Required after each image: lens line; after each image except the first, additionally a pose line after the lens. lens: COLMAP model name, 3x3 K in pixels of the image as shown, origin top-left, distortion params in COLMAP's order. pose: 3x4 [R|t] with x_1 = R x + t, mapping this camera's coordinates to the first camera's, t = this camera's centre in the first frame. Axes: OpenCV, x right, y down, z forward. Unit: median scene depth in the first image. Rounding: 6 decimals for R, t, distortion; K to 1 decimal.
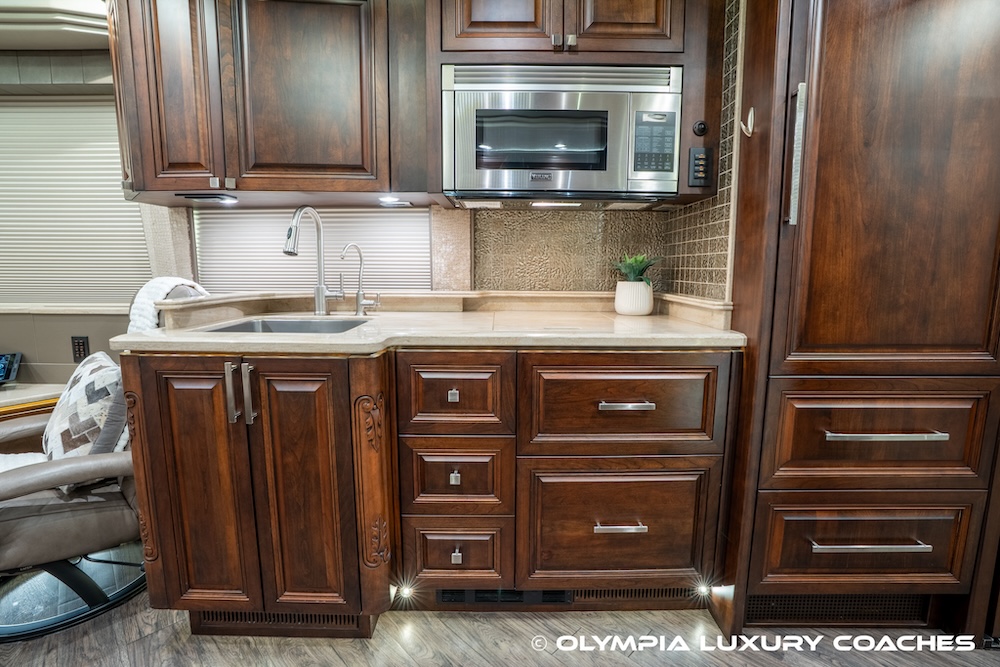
lens RADIAL K [[466.1, 0, 501.0], [0, 466.1, 328.0], [0, 0, 1]] dist [-0.068948, 0.025851]
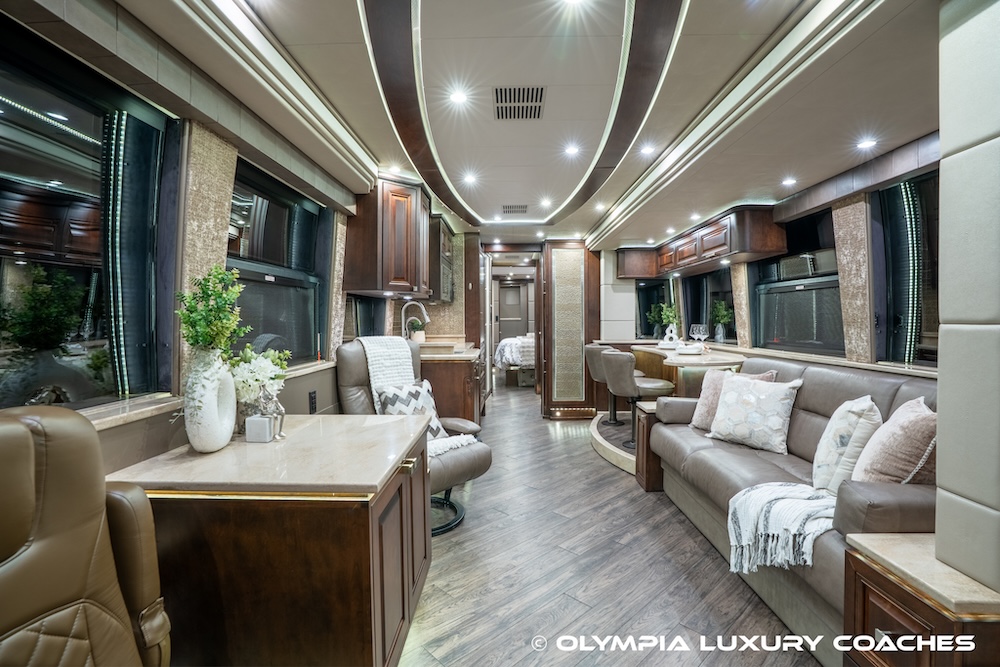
lens RADIAL K [[466.1, 0, 500.8], [0, 466.1, 326.9], [0, 0, 1]] dist [-0.068948, 0.025851]
pose [[0.013250, -0.024775, 0.999605, -2.986263], [0.136143, 0.990428, 0.022743, -0.152568], [-0.990601, 0.135788, 0.016496, 0.637991]]
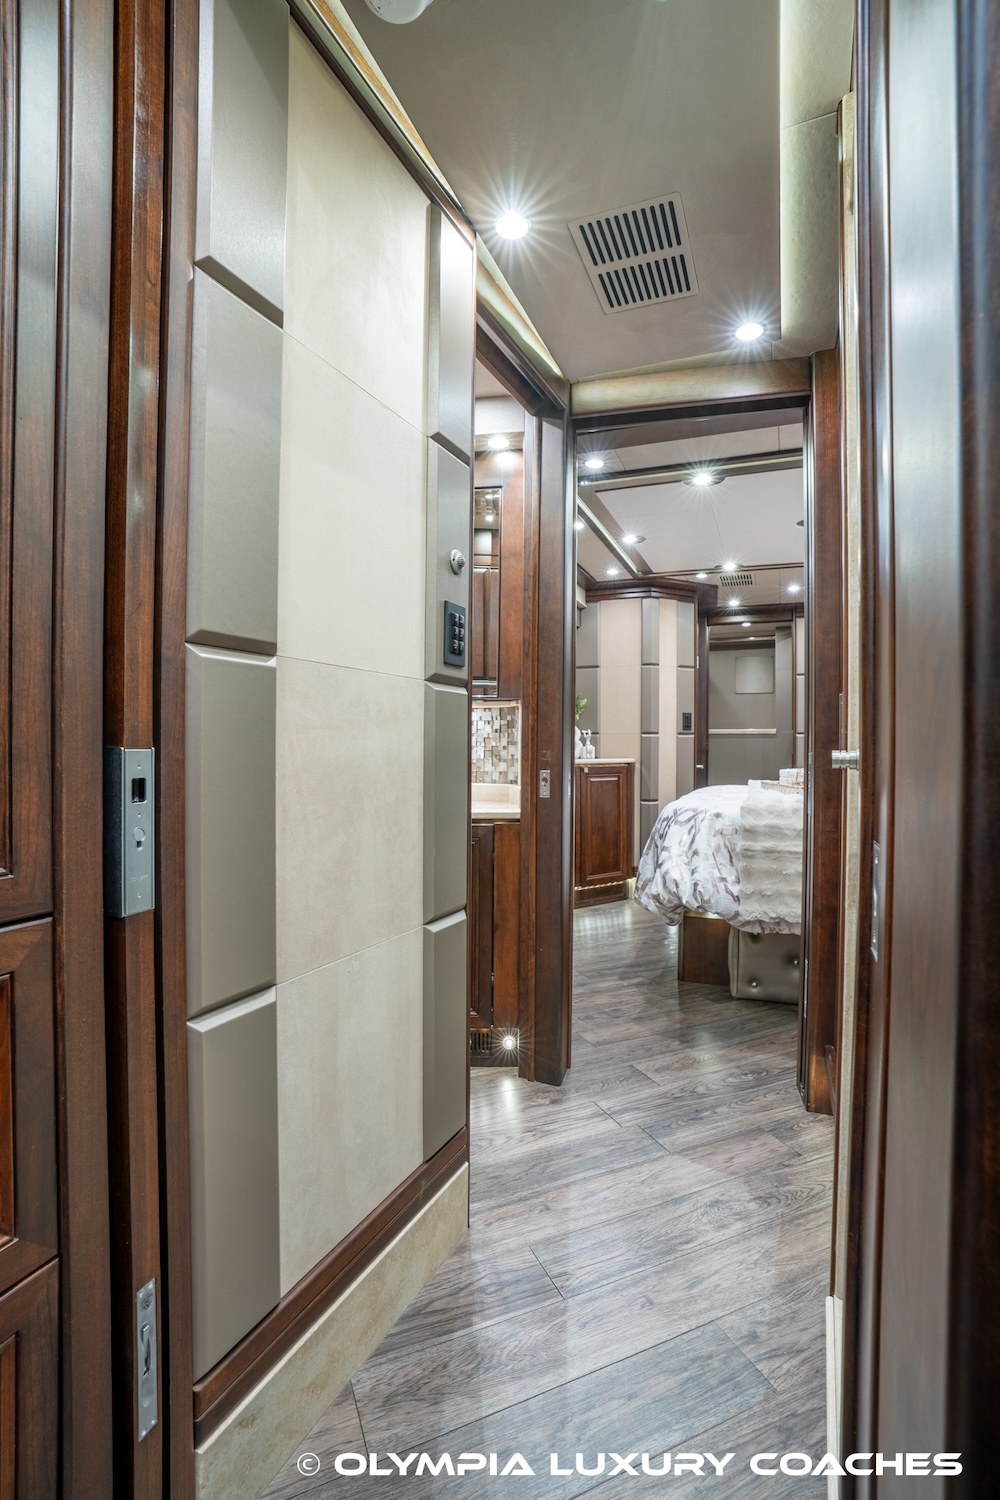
lens RADIAL K [[699.1, 0, 507.7], [0, 699.1, 754.1], [0, 0, 1]] dist [-0.068948, 0.025851]
pose [[0.363266, -0.010318, 0.931628, 0.667638], [0.117483, 0.992464, -0.034818, 0.038673], [-0.924249, 0.122098, 0.361741, 0.407132]]
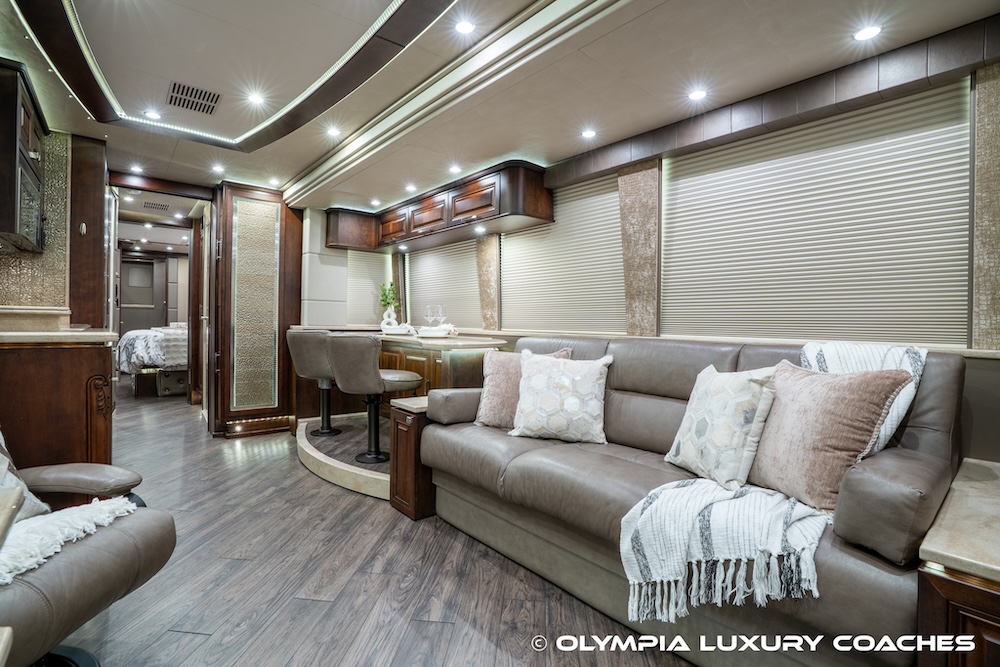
lens RADIAL K [[466.1, 0, 499.7], [0, 466.1, 329.8], [0, 0, 1]] dist [-0.068948, 0.025851]
pose [[-0.650087, -0.031482, 0.759207, -2.189402], [0.075701, 0.991487, 0.105934, -0.035853], [-0.756080, 0.126339, -0.642170, 0.815018]]
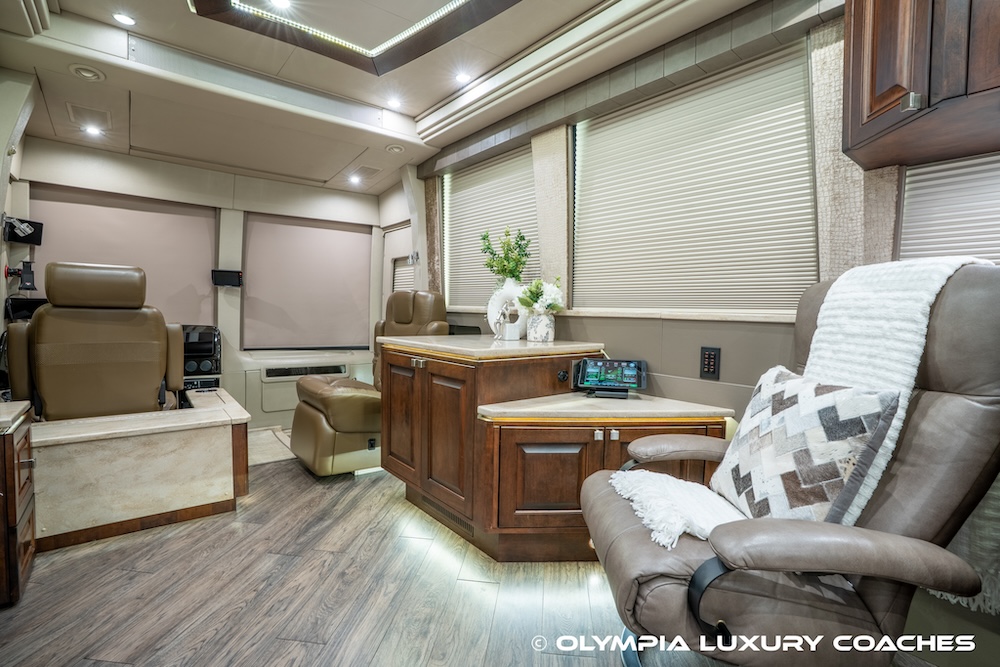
lens RADIAL K [[466.1, 0, 500.0], [0, 466.1, 328.9], [0, 0, 1]] dist [-0.068948, 0.025851]
pose [[0.636606, 0.037142, -0.770295, -0.738988], [-0.114349, 0.992345, -0.046654, 0.096231], [0.762665, 0.117783, 0.635979, 0.207132]]
